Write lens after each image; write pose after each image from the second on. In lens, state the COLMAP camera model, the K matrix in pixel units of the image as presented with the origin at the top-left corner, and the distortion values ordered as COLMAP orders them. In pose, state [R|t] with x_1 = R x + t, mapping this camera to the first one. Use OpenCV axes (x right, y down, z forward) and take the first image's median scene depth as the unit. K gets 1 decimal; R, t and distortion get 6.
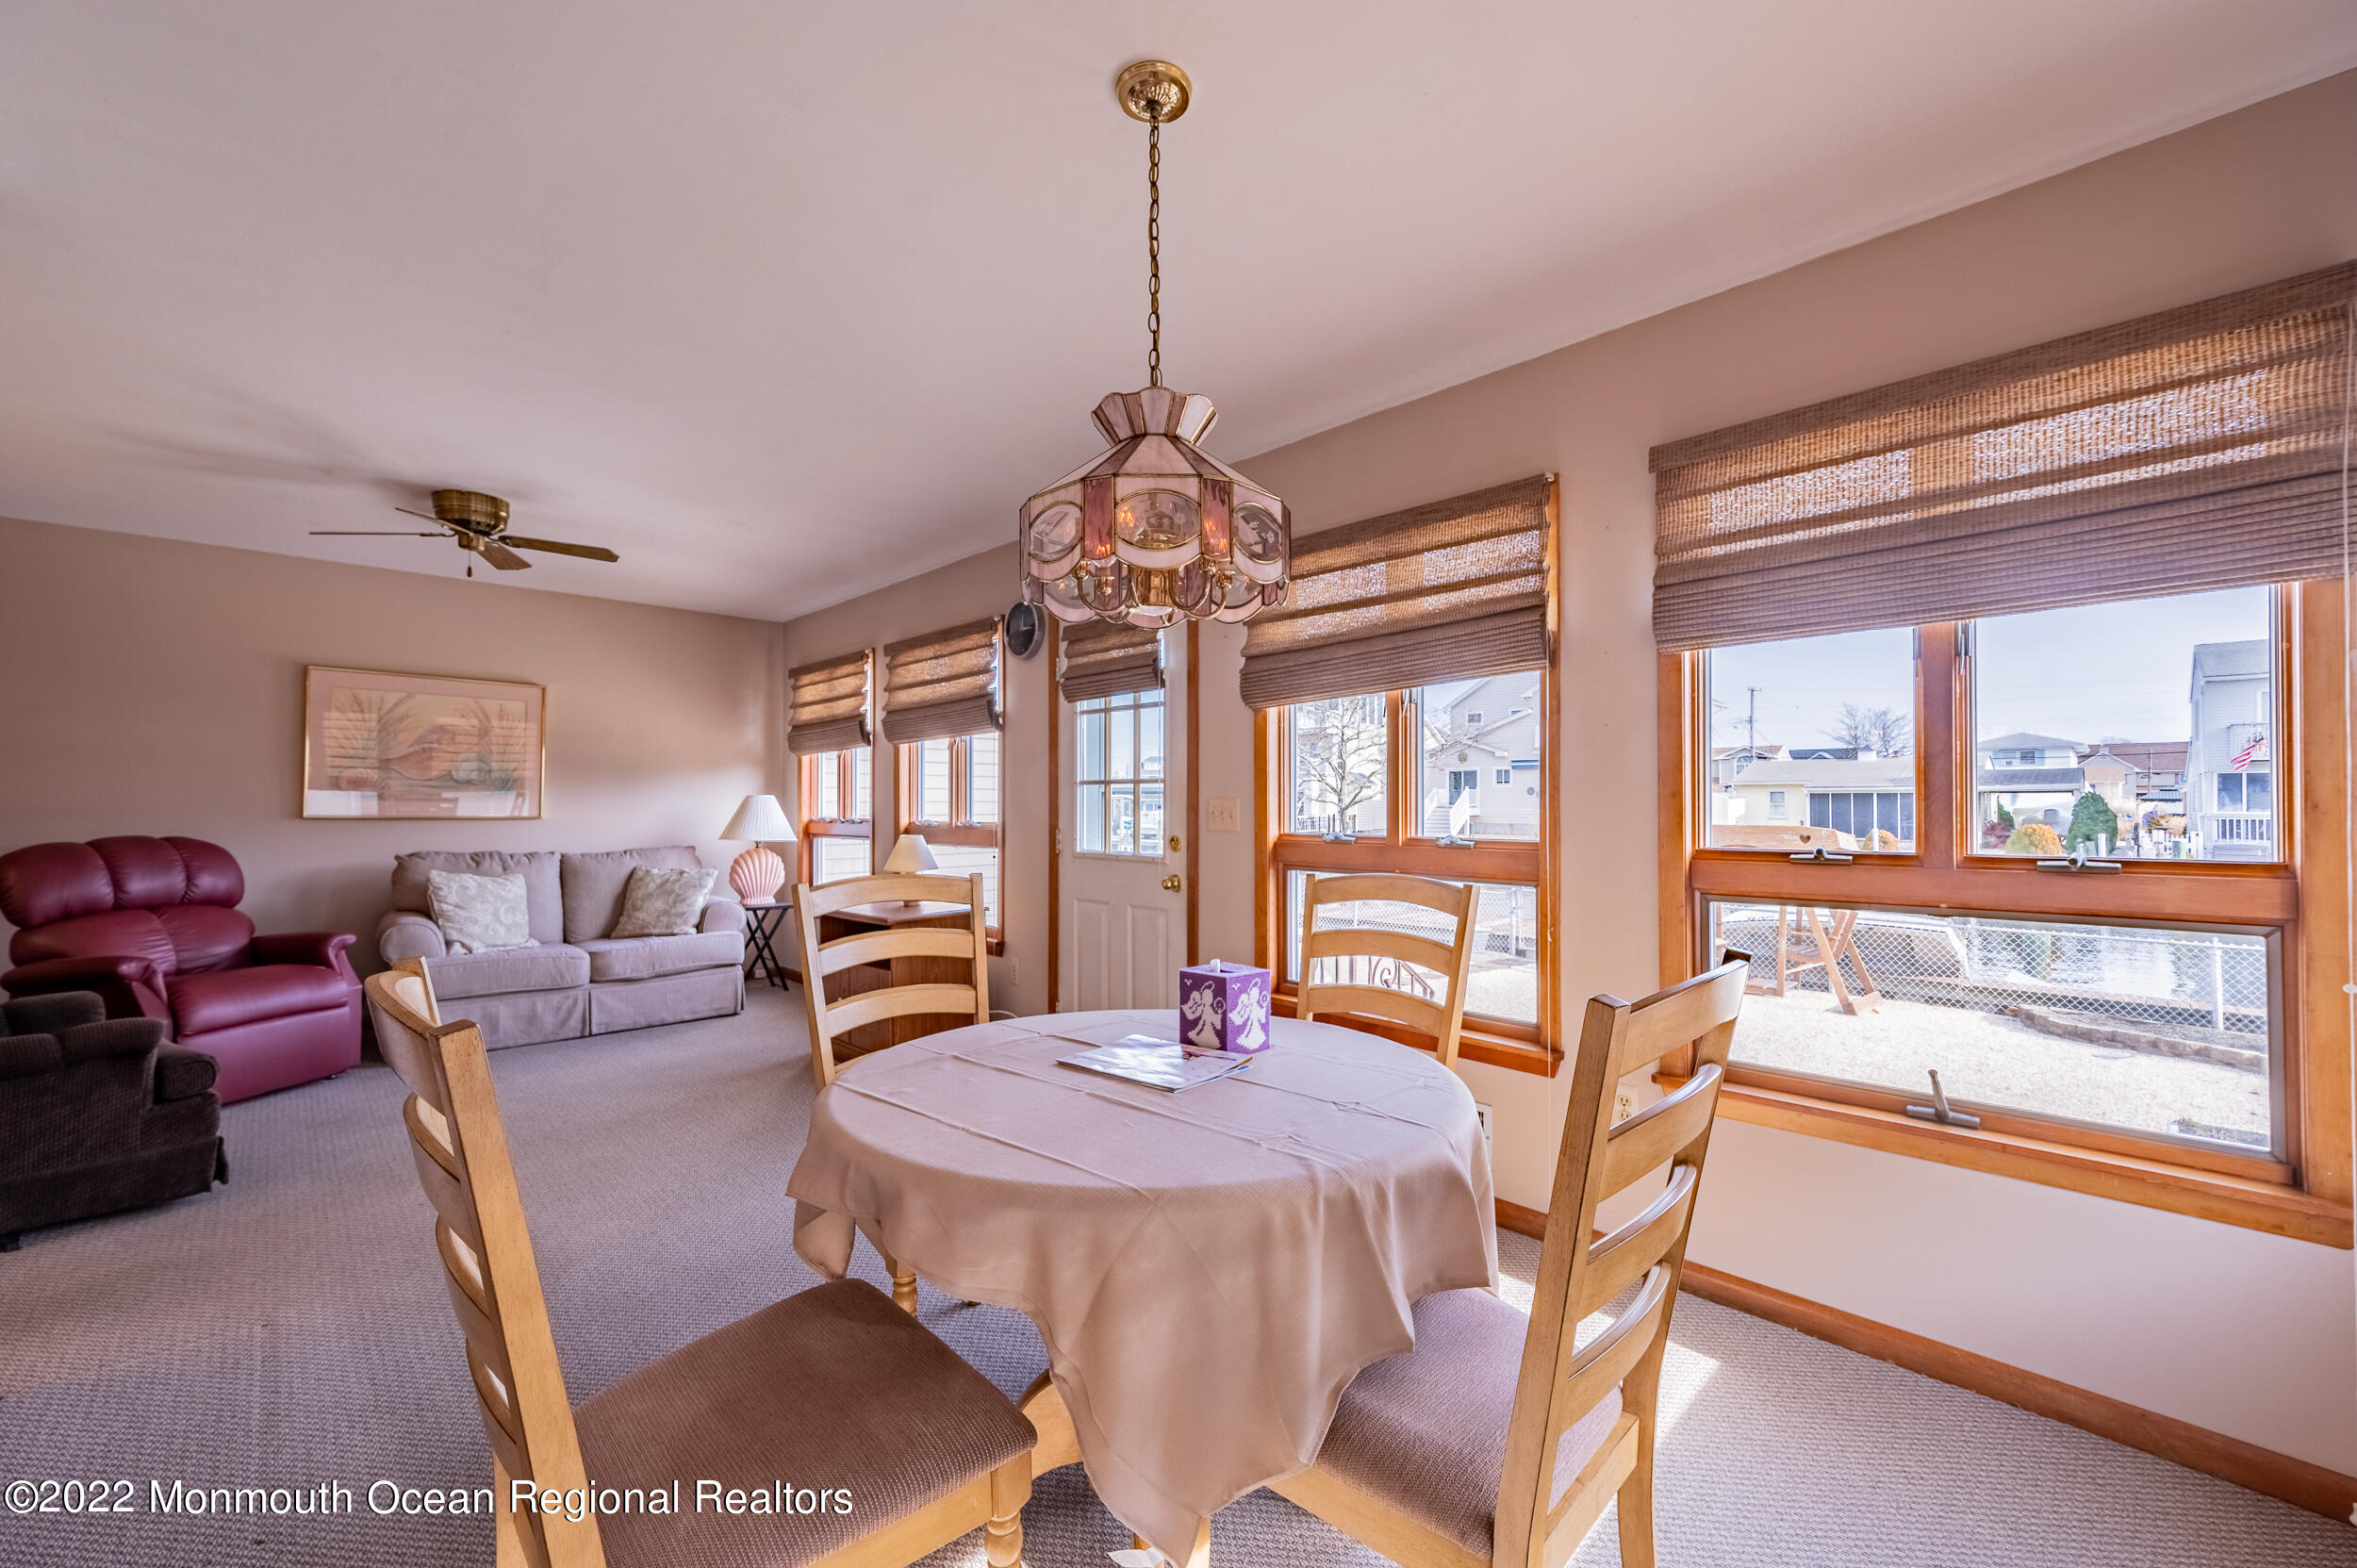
lens RADIAL K [[926.3, 0, 1173.9], [0, 926.3, 780.6], [0, 0, 1]] dist [0.002441, 0.000036]
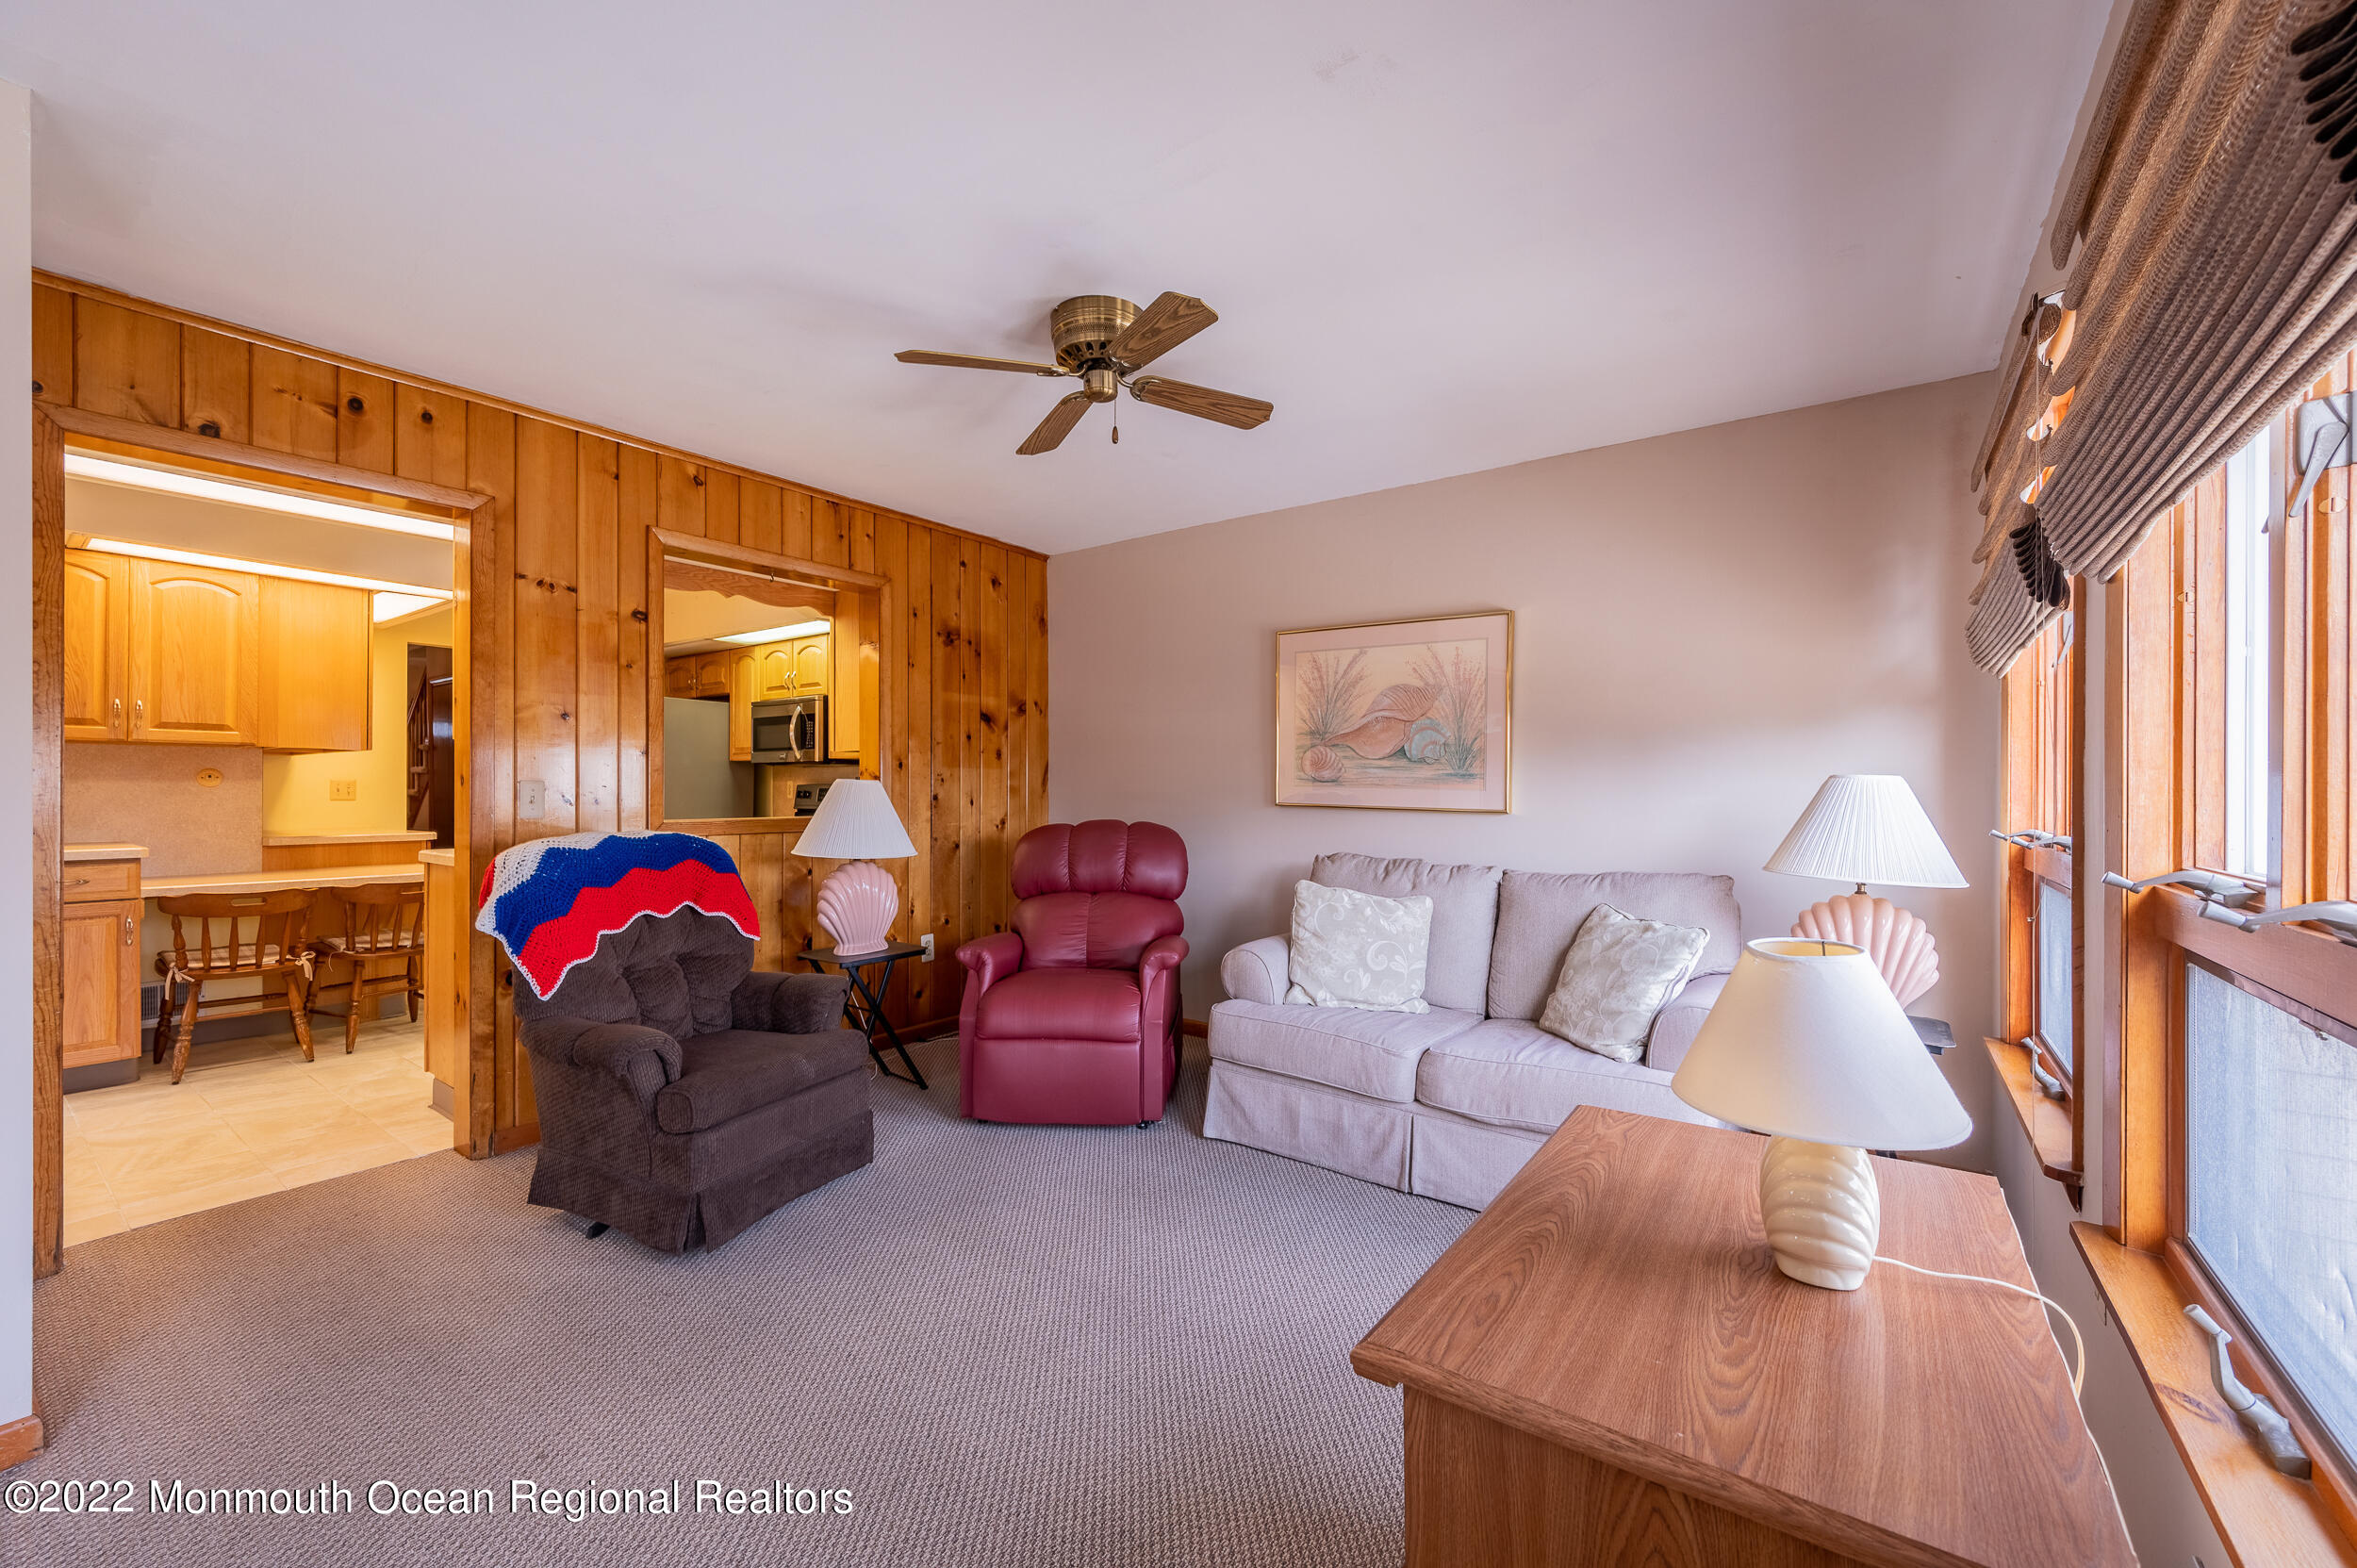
lens RADIAL K [[926.3, 0, 1167.7], [0, 926.3, 784.4], [0, 0, 1]] dist [0.002441, 0.000036]
pose [[0.164194, -0.000196, -0.986428, -0.086559], [0.016598, 0.999859, 0.002564, 0.016524], [0.986288, -0.016794, 0.164175, 0.747757]]
